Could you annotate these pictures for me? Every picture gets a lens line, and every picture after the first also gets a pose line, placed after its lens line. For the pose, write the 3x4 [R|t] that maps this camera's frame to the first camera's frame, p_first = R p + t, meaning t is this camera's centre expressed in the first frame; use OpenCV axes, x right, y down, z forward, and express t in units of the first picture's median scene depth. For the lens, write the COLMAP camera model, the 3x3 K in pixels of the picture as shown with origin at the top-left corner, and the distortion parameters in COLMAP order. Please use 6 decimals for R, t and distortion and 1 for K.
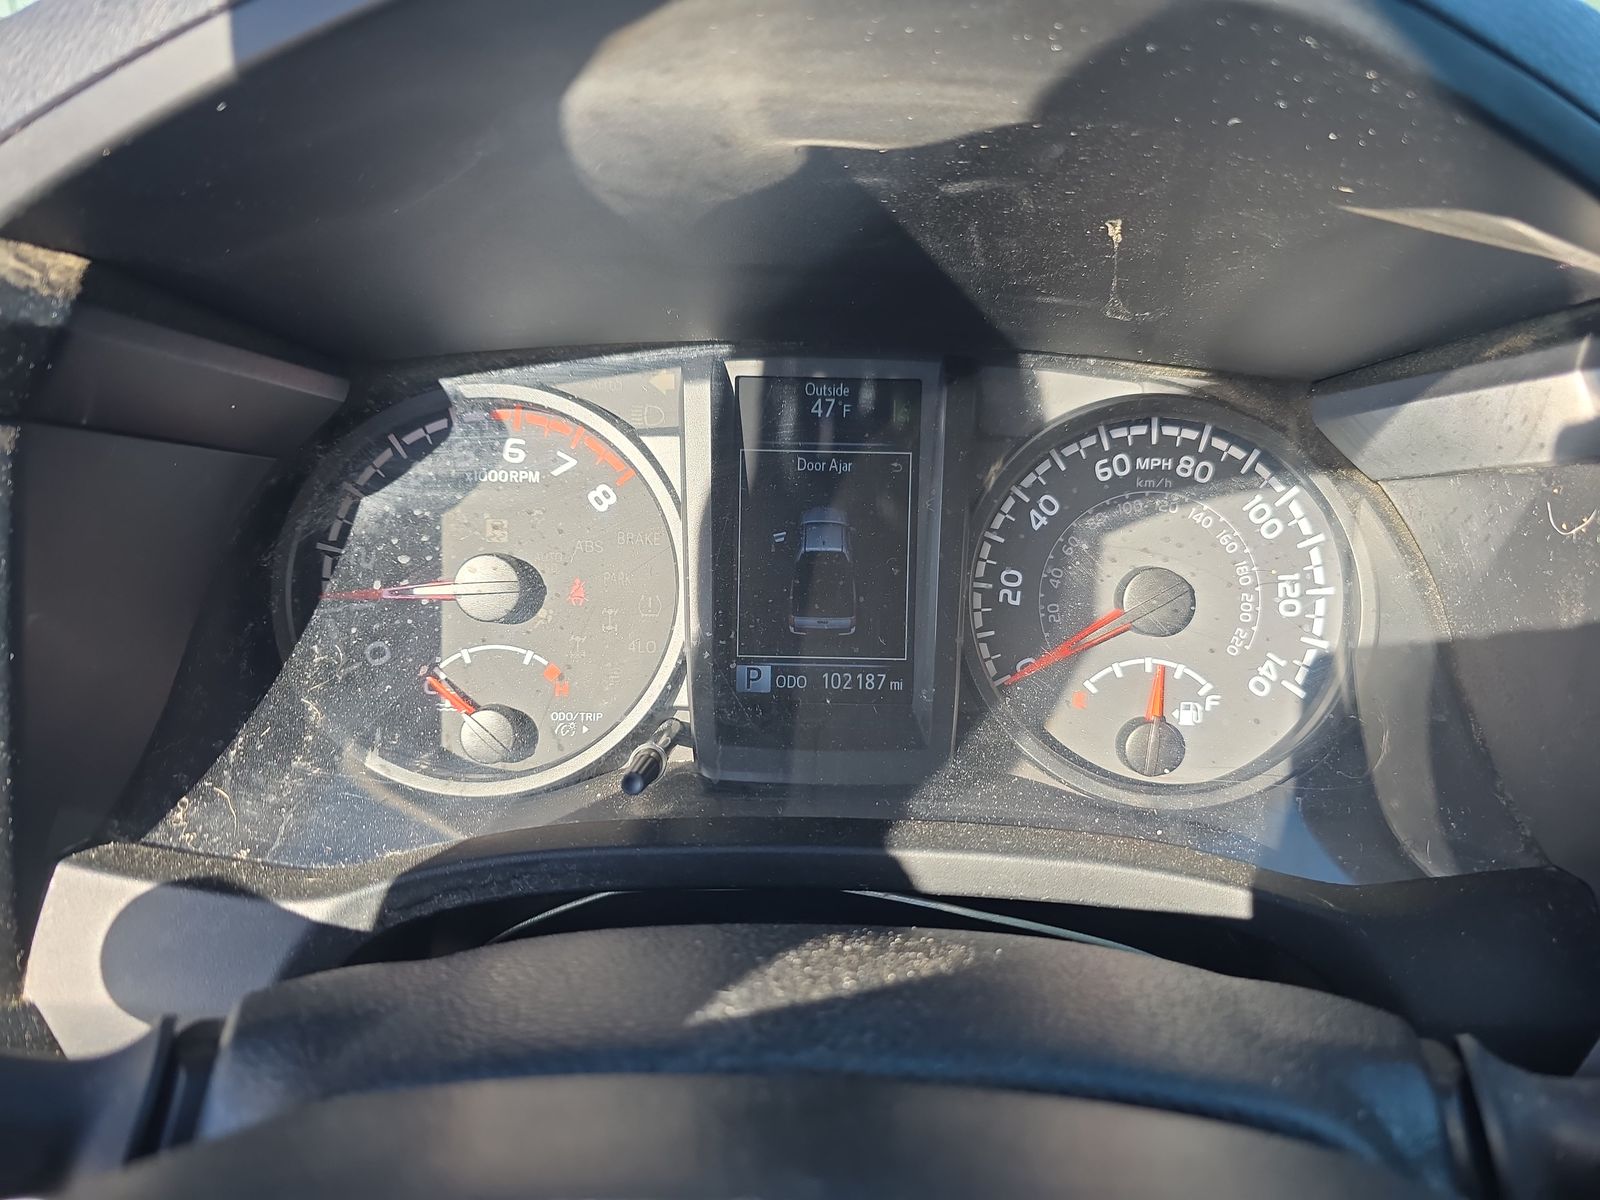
lens RADIAL K [[1078.9, 0, 796.9], [0, 1078.9, 594.9], [0, 0, 1]] dist [0.006901, -0.009698]
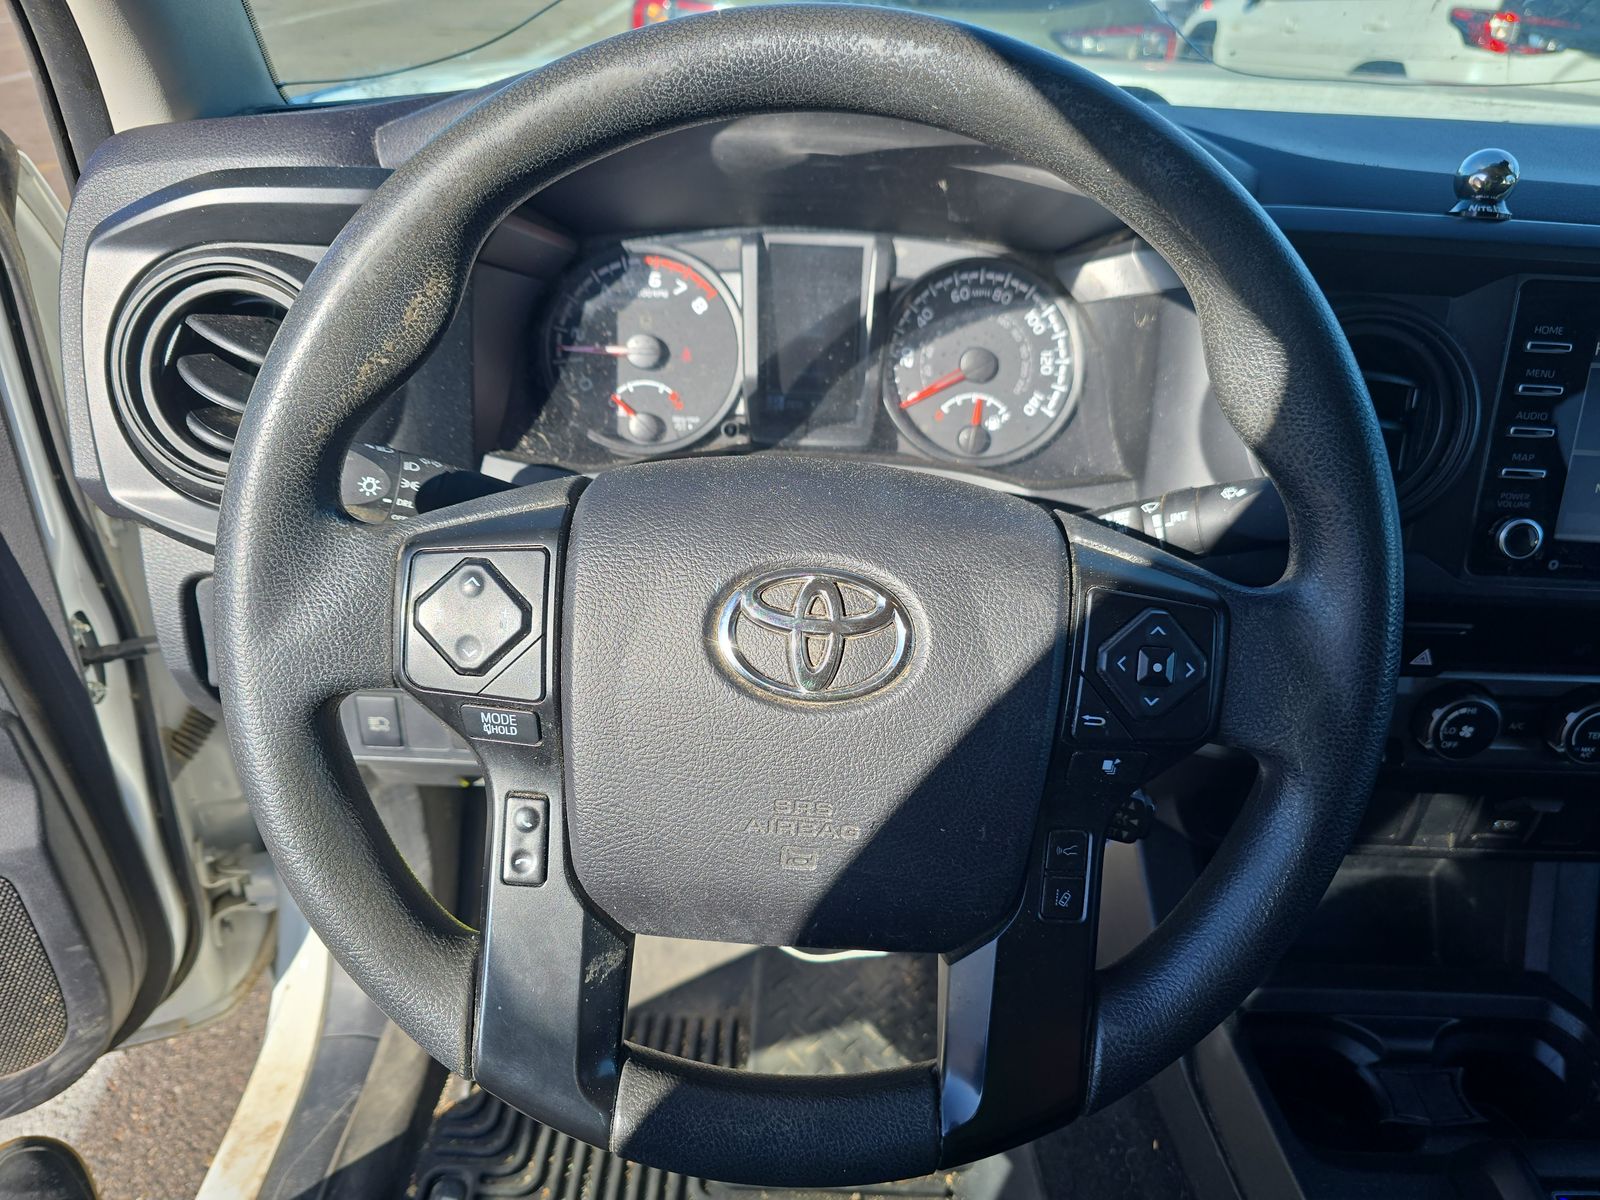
lens RADIAL K [[1078.9, 0, 793.6], [0, 1078.9, 607.1], [0, 0, 1]] dist [0.006901, -0.009698]
pose [[0.999781, 0.015987, 0.013486, -0.027665], [-0.017831, 0.988517, 0.150055, 0.154494], [-0.010932, -0.150263, 0.988586, -1.023964]]
